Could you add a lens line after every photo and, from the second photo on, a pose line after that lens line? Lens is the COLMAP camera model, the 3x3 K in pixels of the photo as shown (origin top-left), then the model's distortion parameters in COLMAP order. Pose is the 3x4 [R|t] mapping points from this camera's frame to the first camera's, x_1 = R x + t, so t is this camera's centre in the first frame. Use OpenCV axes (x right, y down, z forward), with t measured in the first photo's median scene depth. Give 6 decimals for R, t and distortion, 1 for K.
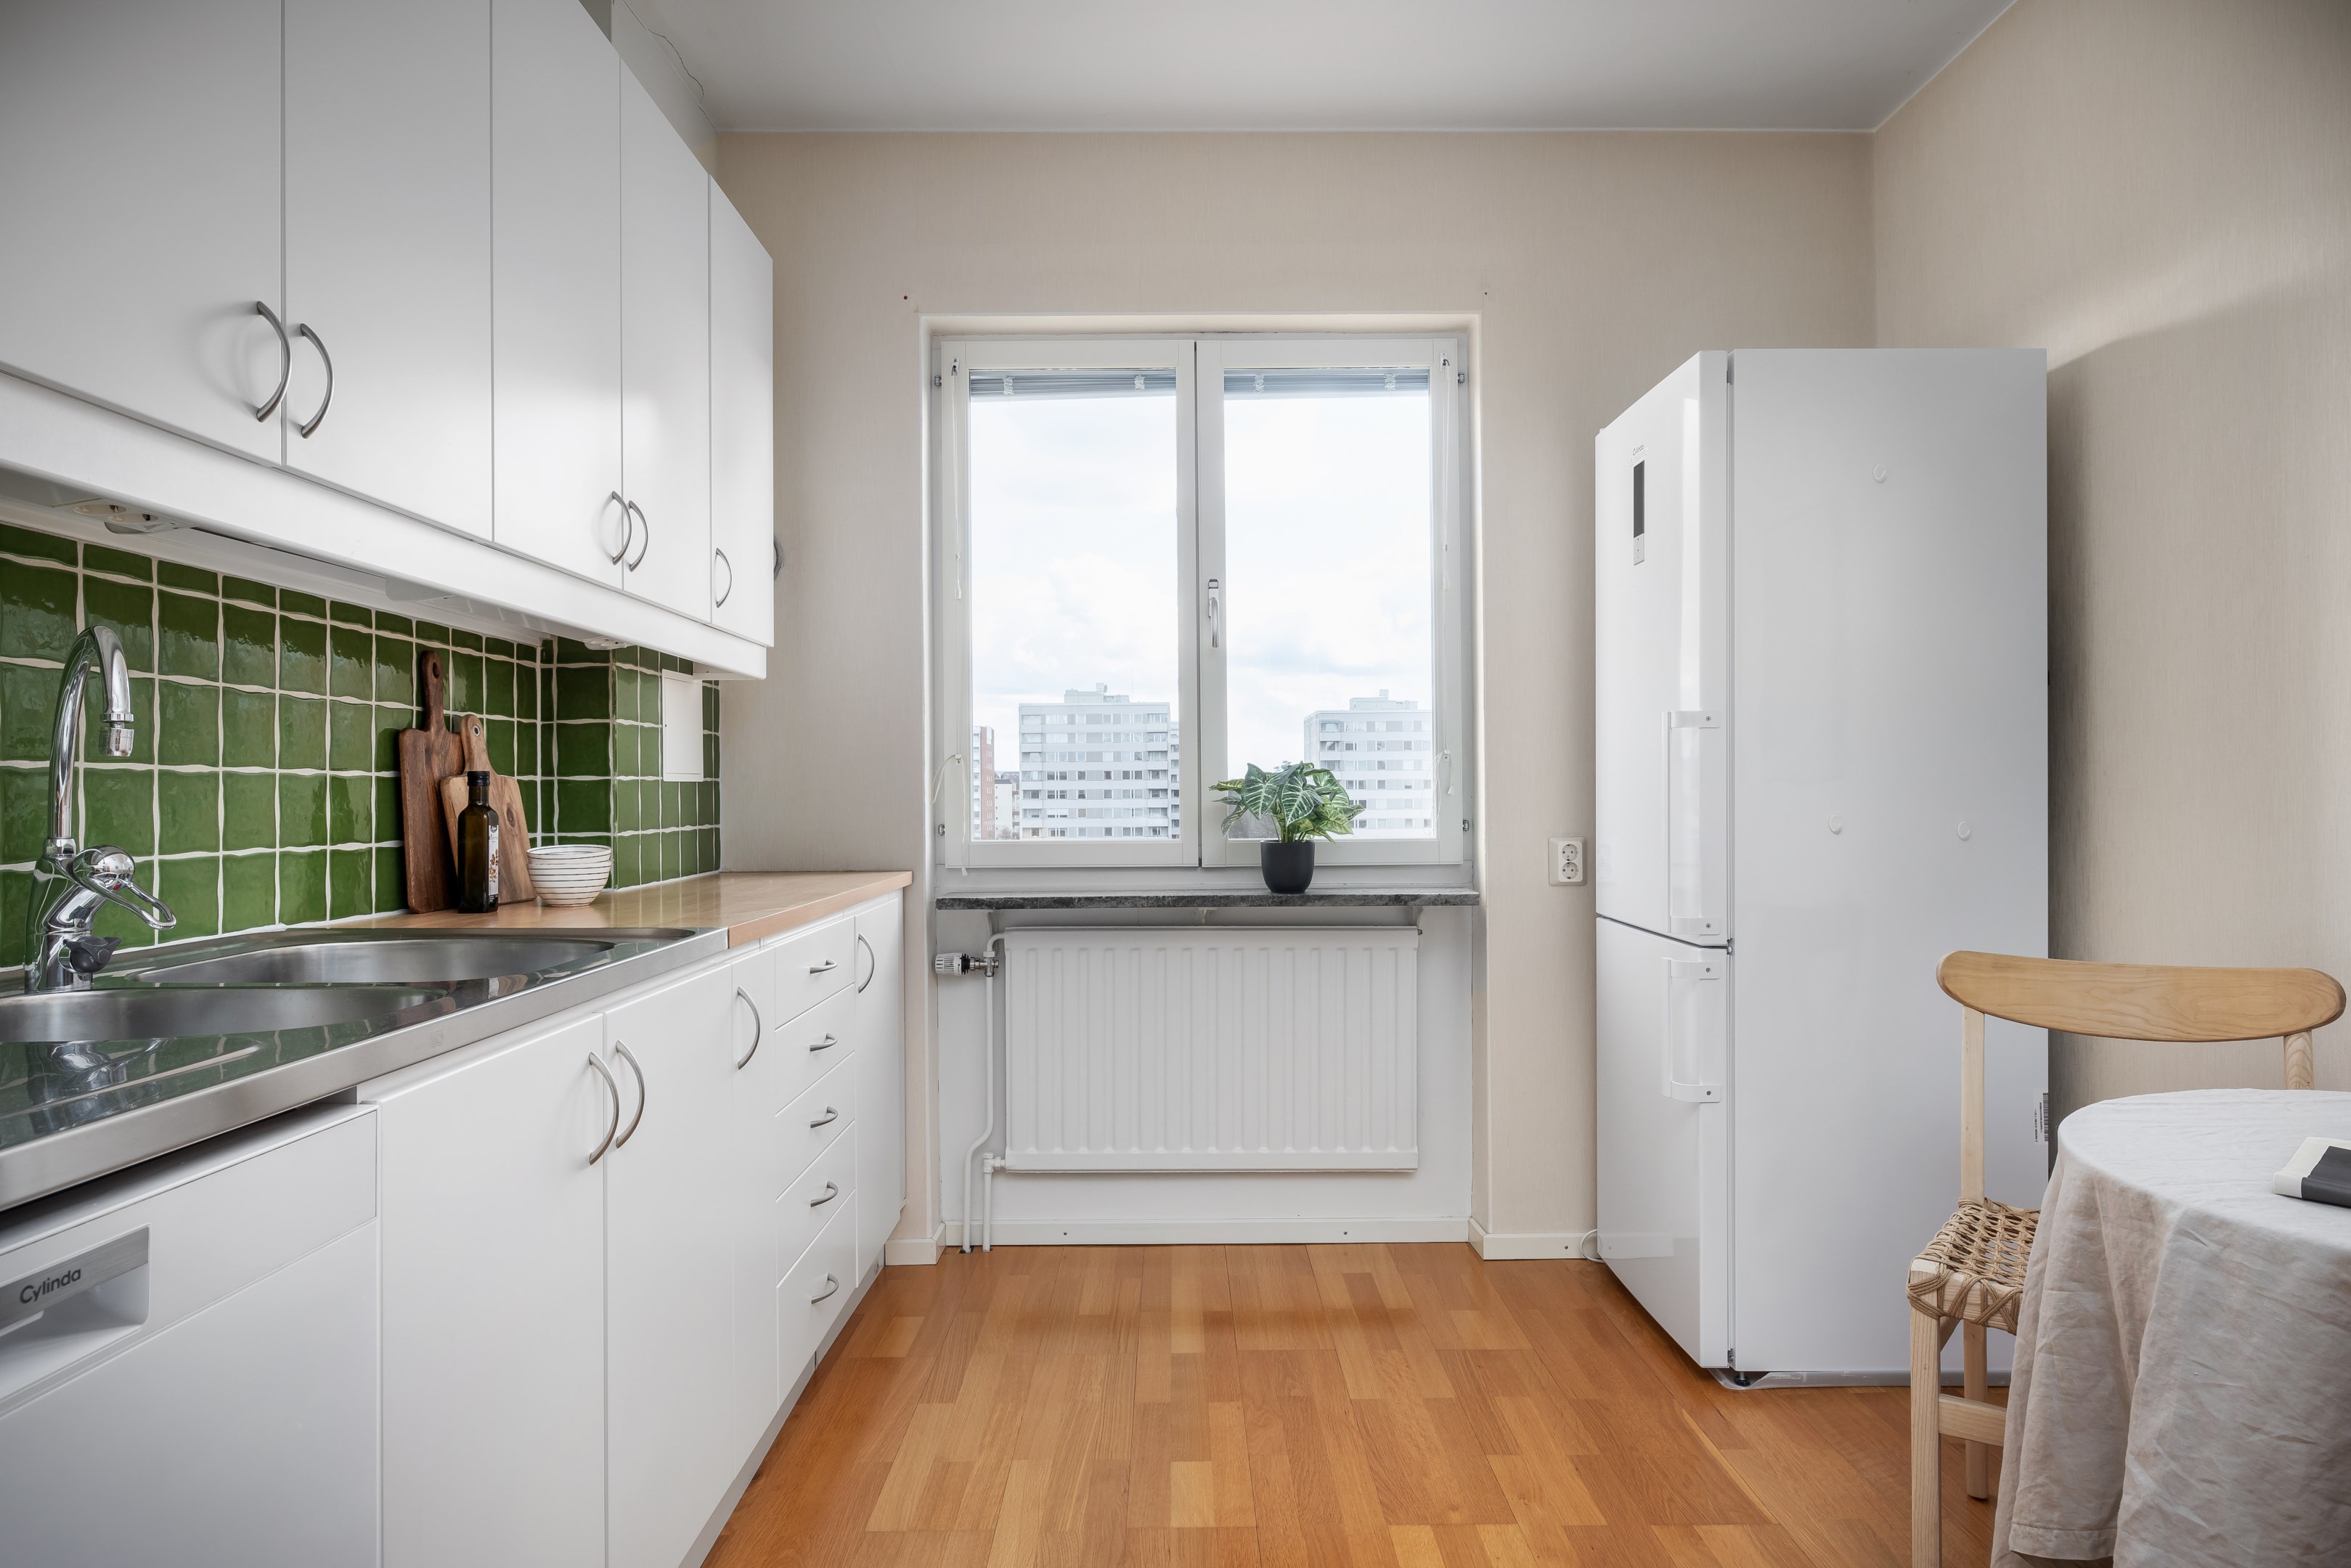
lens RADIAL K [[1337.8, 0, 1189.8], [0, 1337.8, 785.8], [0, 0, 1]] dist [-0.001213, -0.000087]
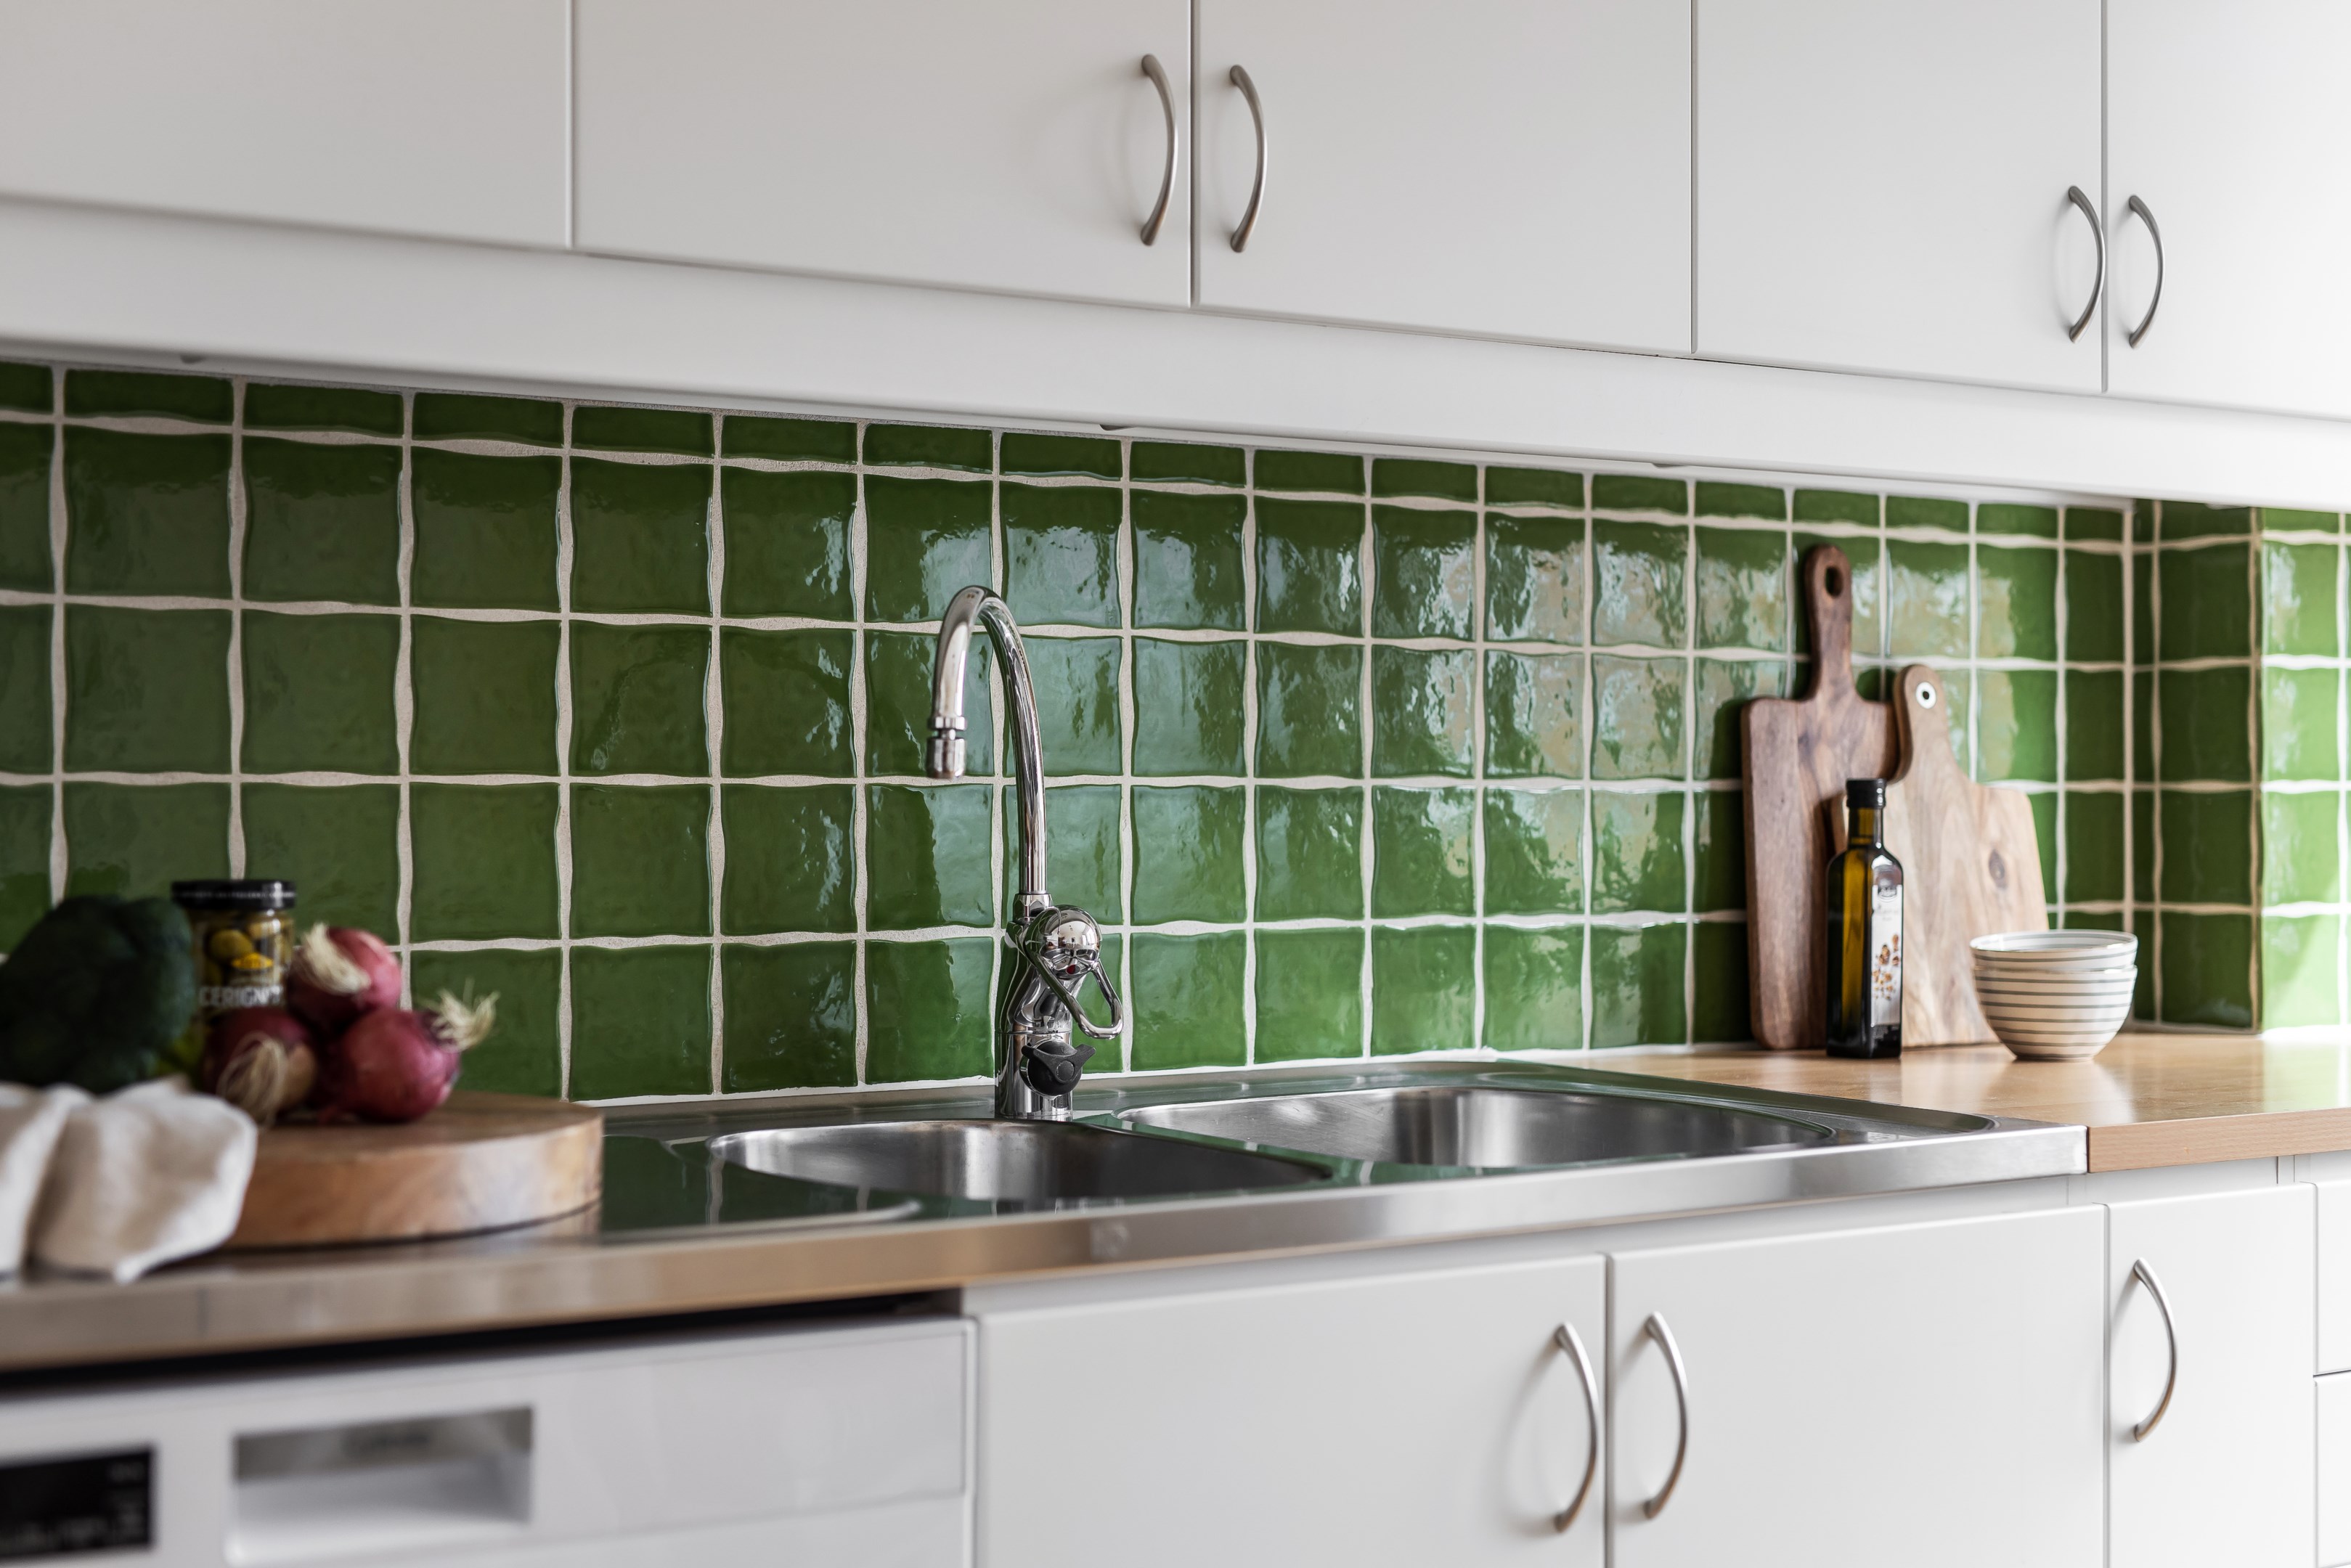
lens RADIAL K [[3347.2, 0, 1175.5], [0, 3347.2, 784.0], [0, 0, 1]] dist [0.002367, 0.030894]
pose [[0.537169, 0.005333, -0.843458, 0.330538], [0.000097, 0.999980, 0.006385, -0.014309], [0.843475, -0.003512, 0.537157, 0.081575]]
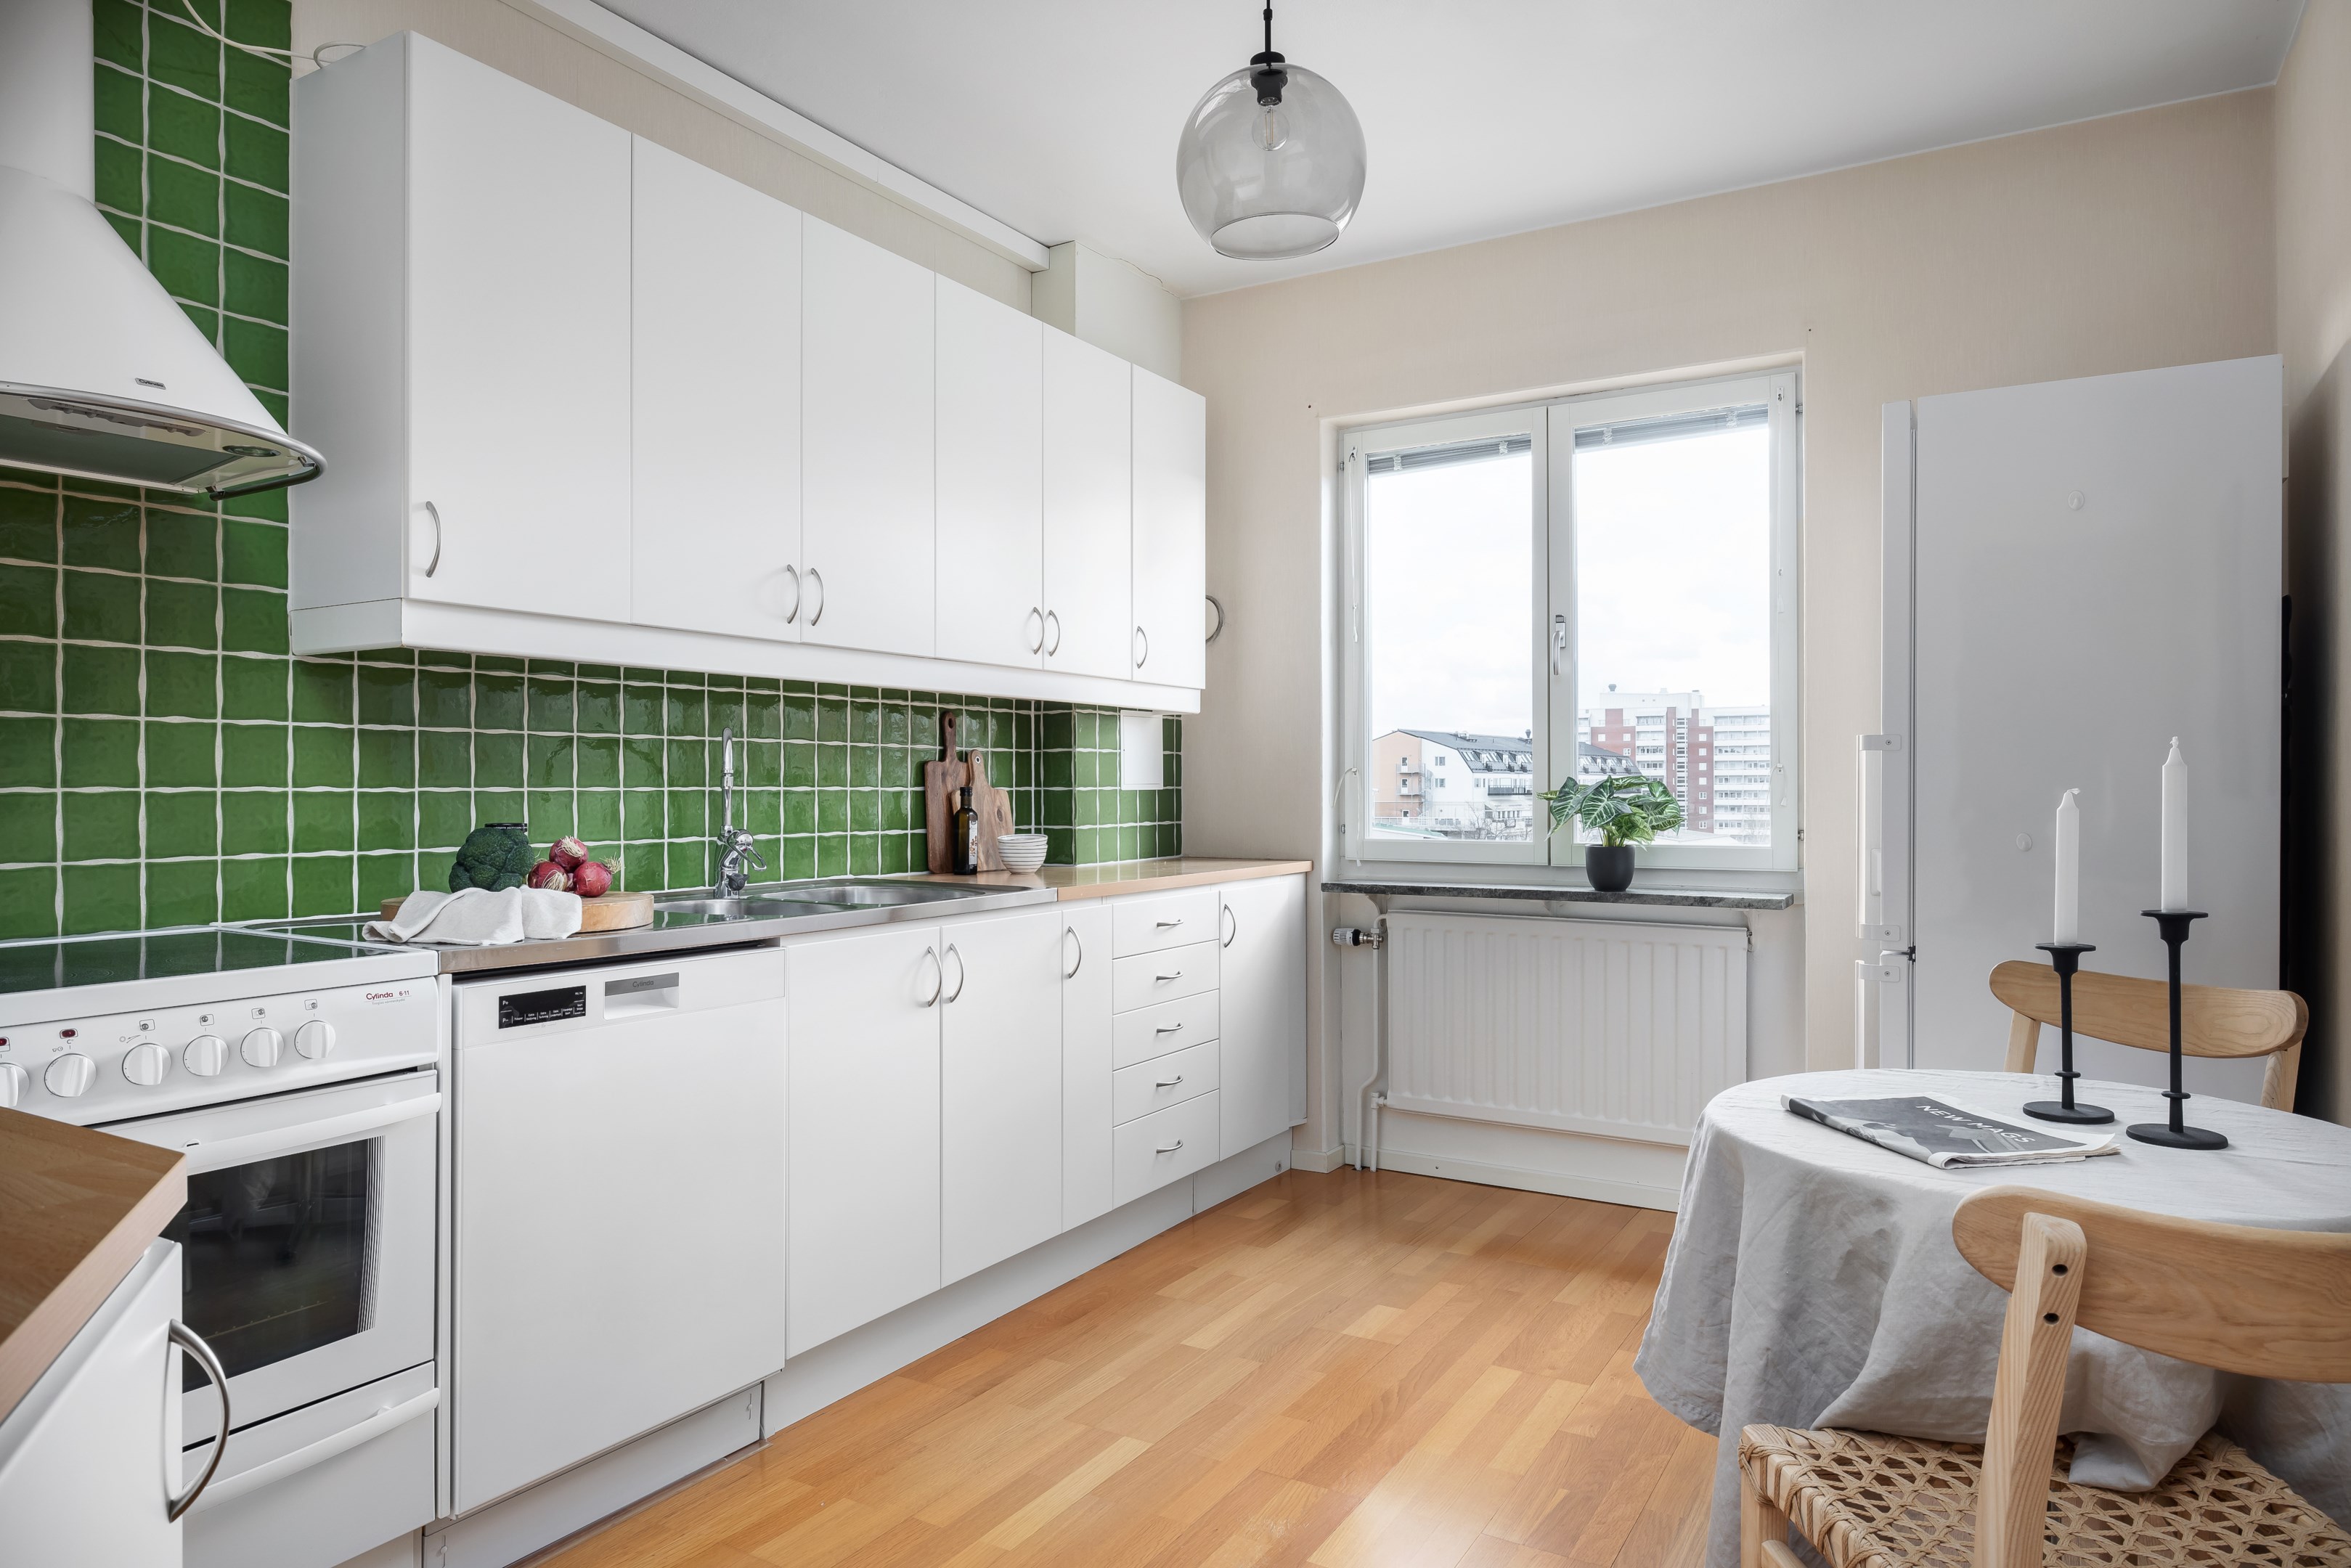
lens RADIAL K [[1467.7, 0, 1175.5], [0, 1467.7, 784.0], [0, 0, 1]] dist [-0.004766, 0.001696]
pose [[0.853724, 0.005434, -0.520698, 0.497727], [-0.002020, 0.999973, 0.007123, -0.022805], [0.520722, -0.005029, 0.853711, -0.308872]]
